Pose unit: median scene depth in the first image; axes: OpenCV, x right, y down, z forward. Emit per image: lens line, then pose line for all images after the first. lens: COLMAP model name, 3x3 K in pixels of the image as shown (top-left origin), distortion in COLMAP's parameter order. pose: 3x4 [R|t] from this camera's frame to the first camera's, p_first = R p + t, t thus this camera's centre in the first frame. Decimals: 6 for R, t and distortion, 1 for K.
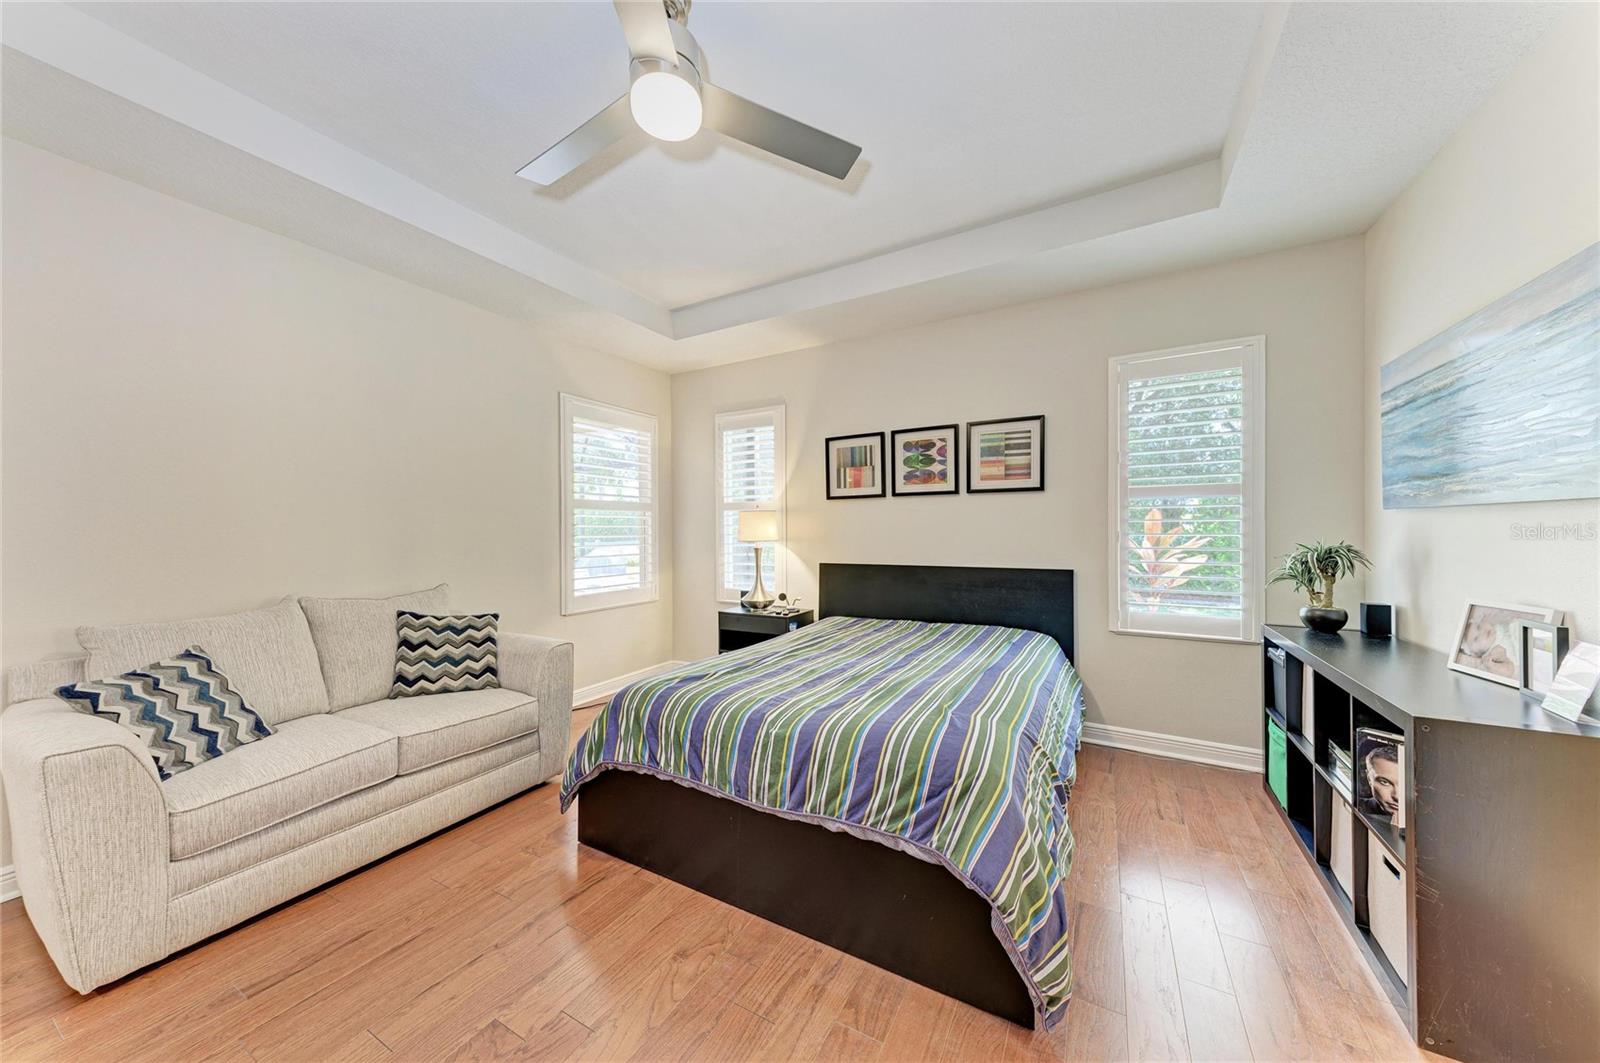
lens RADIAL K [[545.1, 0, 800.1], [0, 545.1, 524.8], [0, 0, 1]] dist [0.035097, -0.000046]
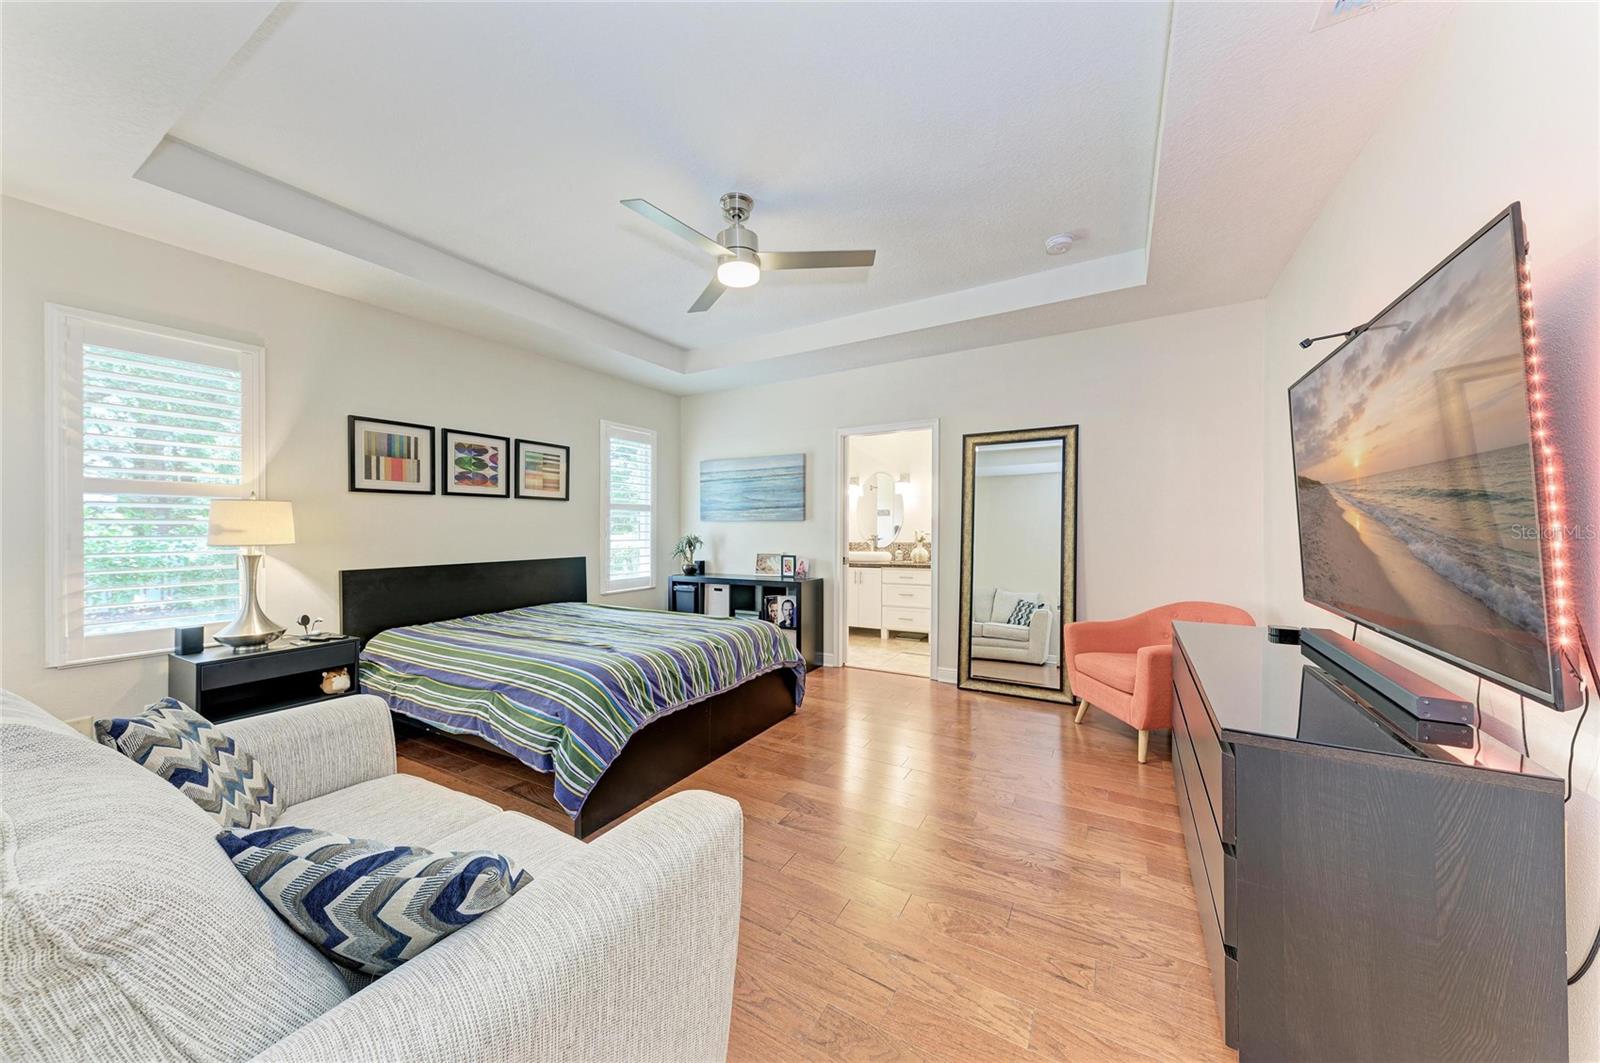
lens RADIAL K [[539.8, 0, 802.4], [0, 539.8, 533.7], [0, 0, 1]] dist [0.020077, -0.000104]
pose [[0.006971, -0.004001, 0.999968, -0.842313], [-0.004639, 0.999981, 0.004033, 0.010893], [-0.999965, -0.004667, 0.006953, 0.364753]]
